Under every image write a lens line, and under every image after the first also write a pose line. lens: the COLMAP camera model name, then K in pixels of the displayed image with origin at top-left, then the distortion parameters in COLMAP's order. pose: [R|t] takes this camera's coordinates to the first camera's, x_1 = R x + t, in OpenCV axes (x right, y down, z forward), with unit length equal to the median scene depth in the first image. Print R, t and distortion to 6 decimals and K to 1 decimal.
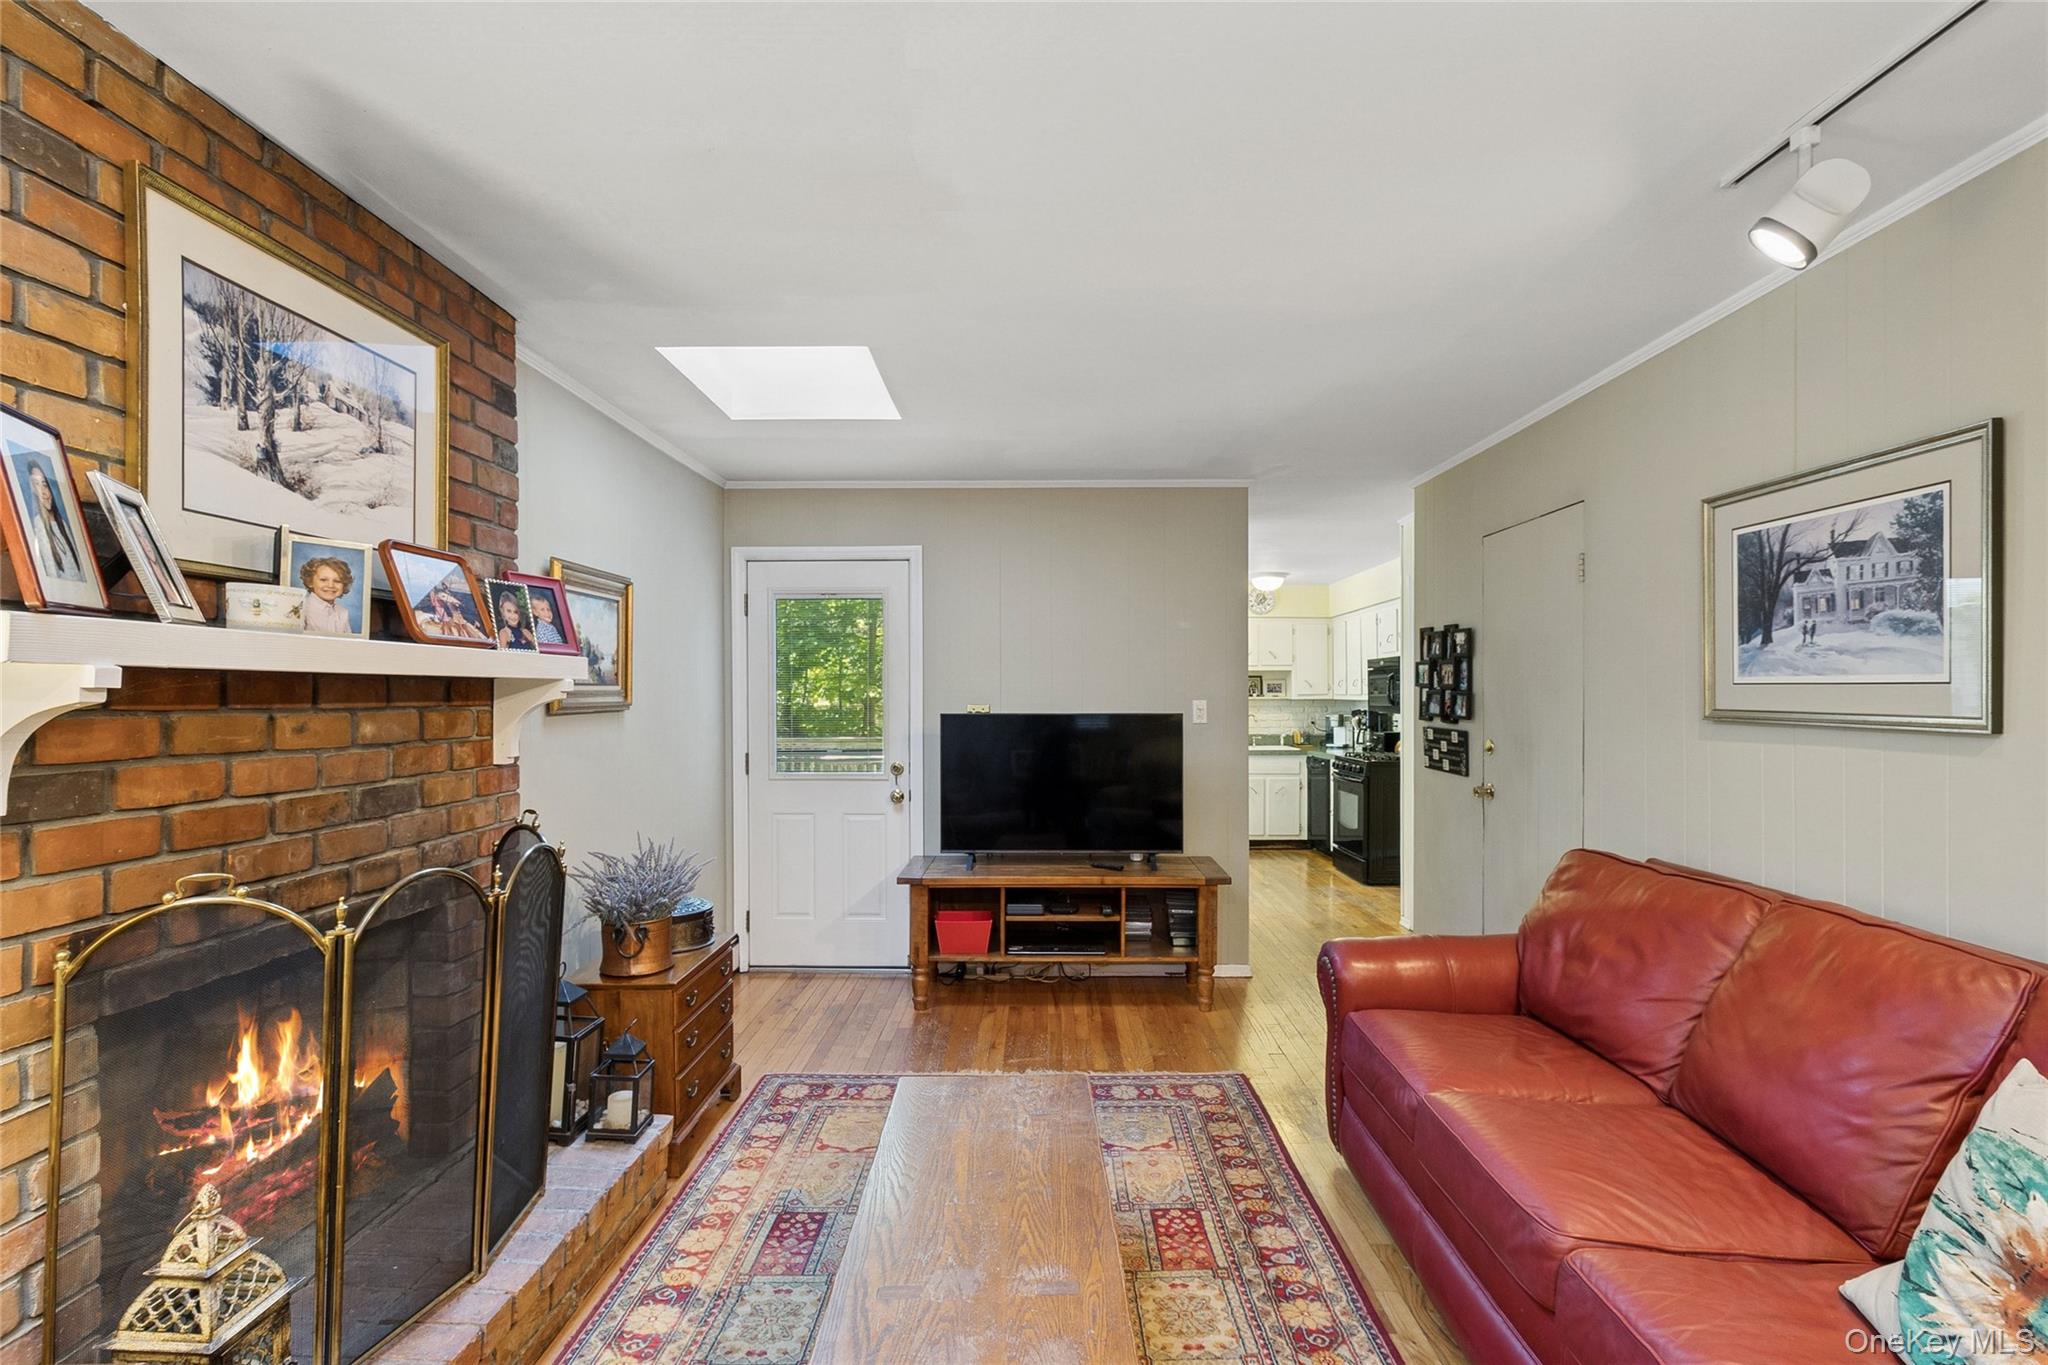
lens RADIAL K [[973.5, 0, 1025.2], [0, 973.5, 700.8], [0, 0, 1]] dist [0.000712, 0.000127]
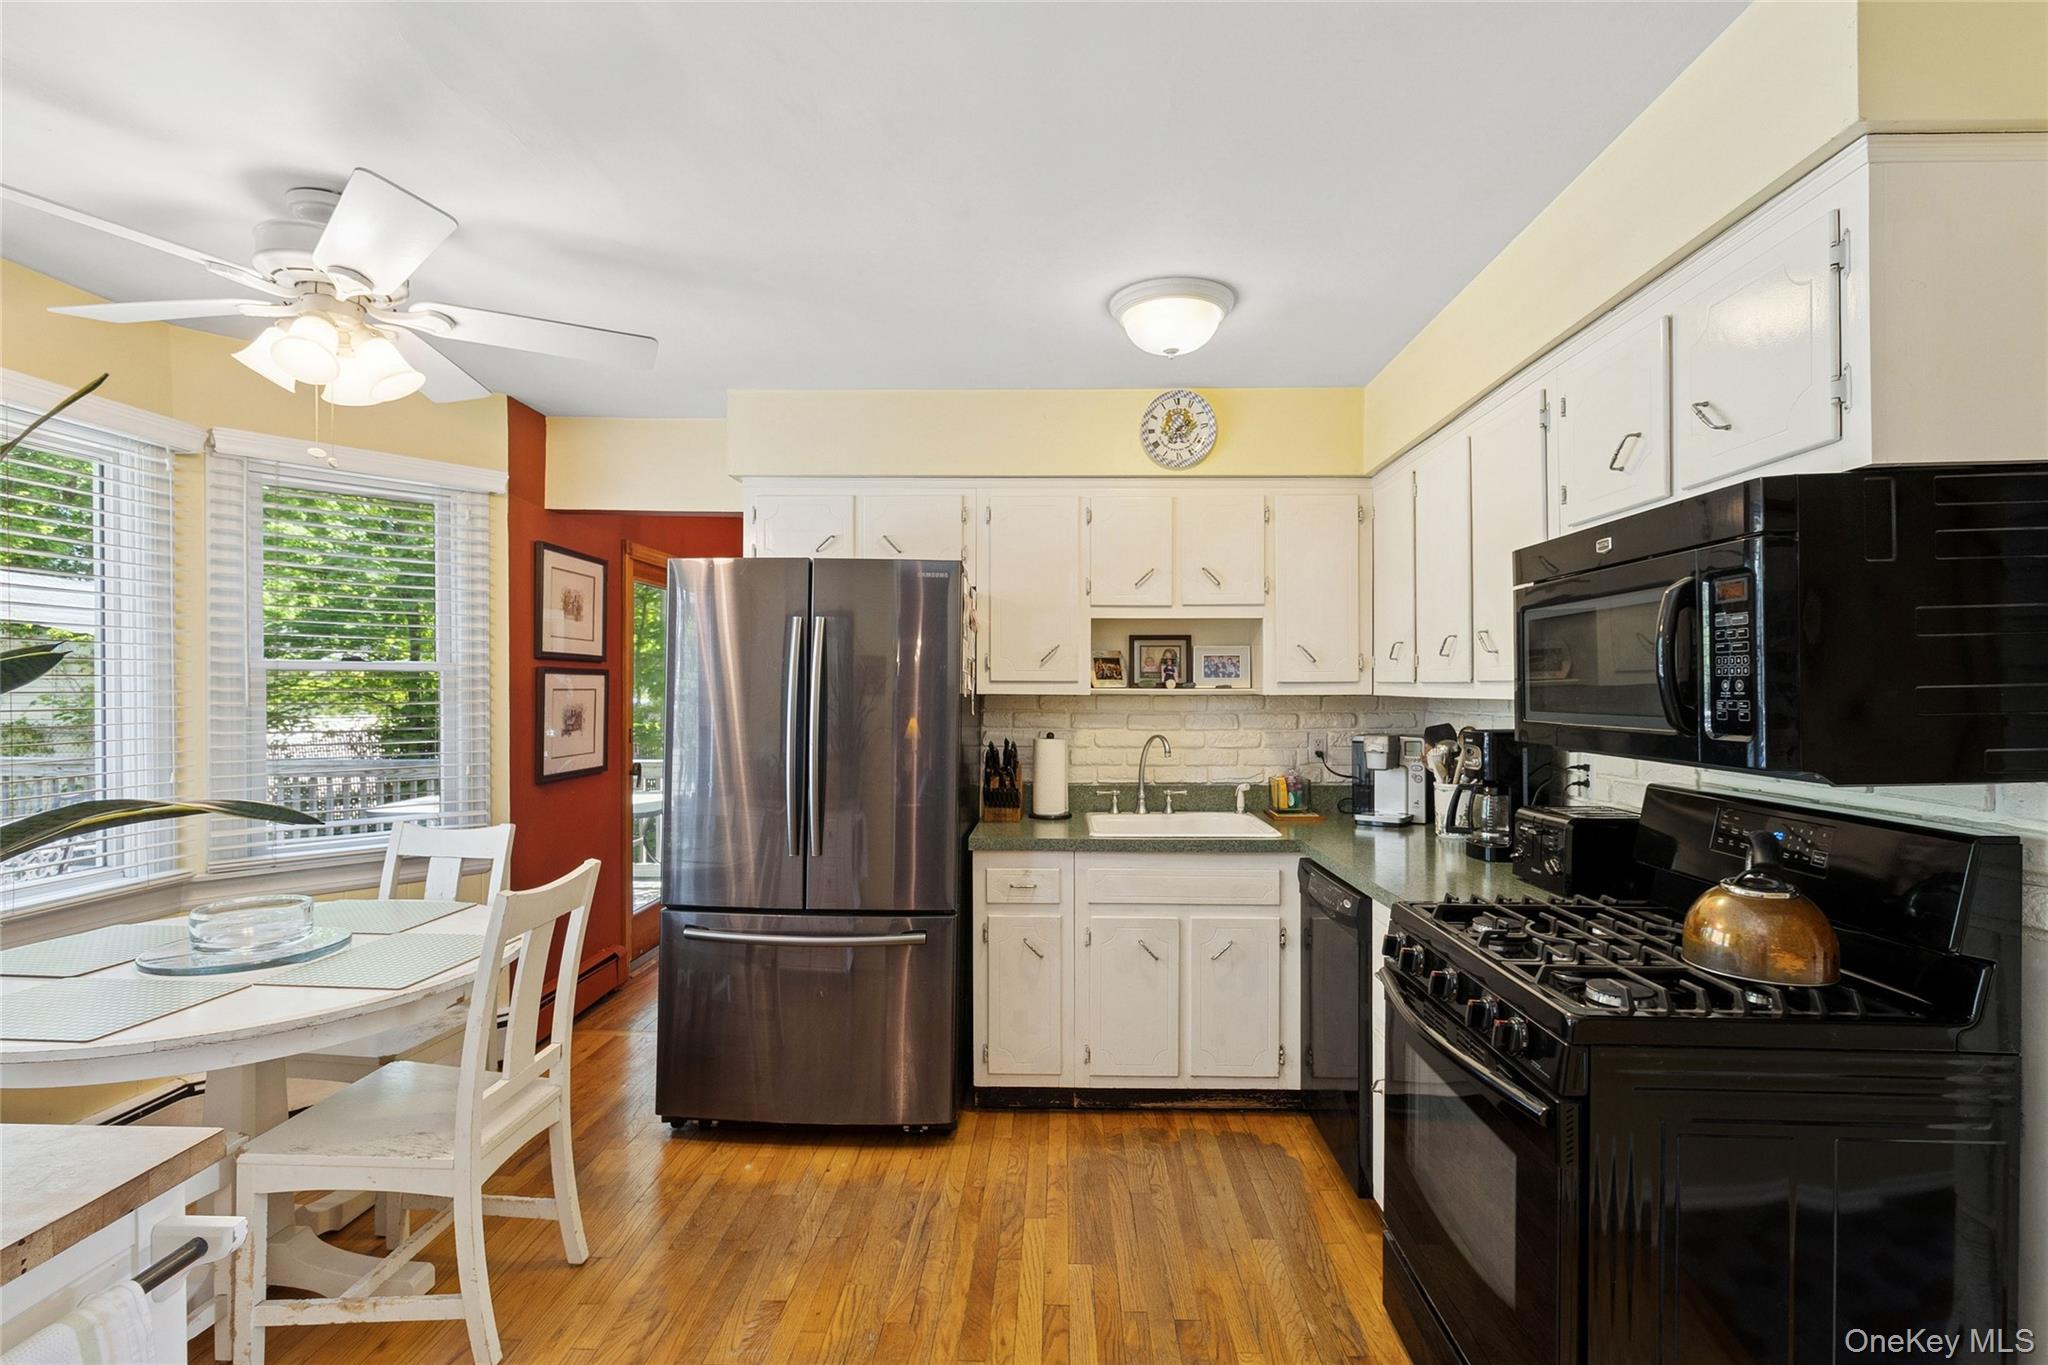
lens RADIAL K [[953.9, 0, 1029.9], [0, 953.9, 676.7], [0, 0, 1]] dist [-0.000209, 0.000428]
pose [[0.999825, 0.000361, -0.018702, 0.756934], [-0.000695, 0.999841, -0.017840, -0.007838], [0.018692, 0.017849, 0.999666, 2.491972]]
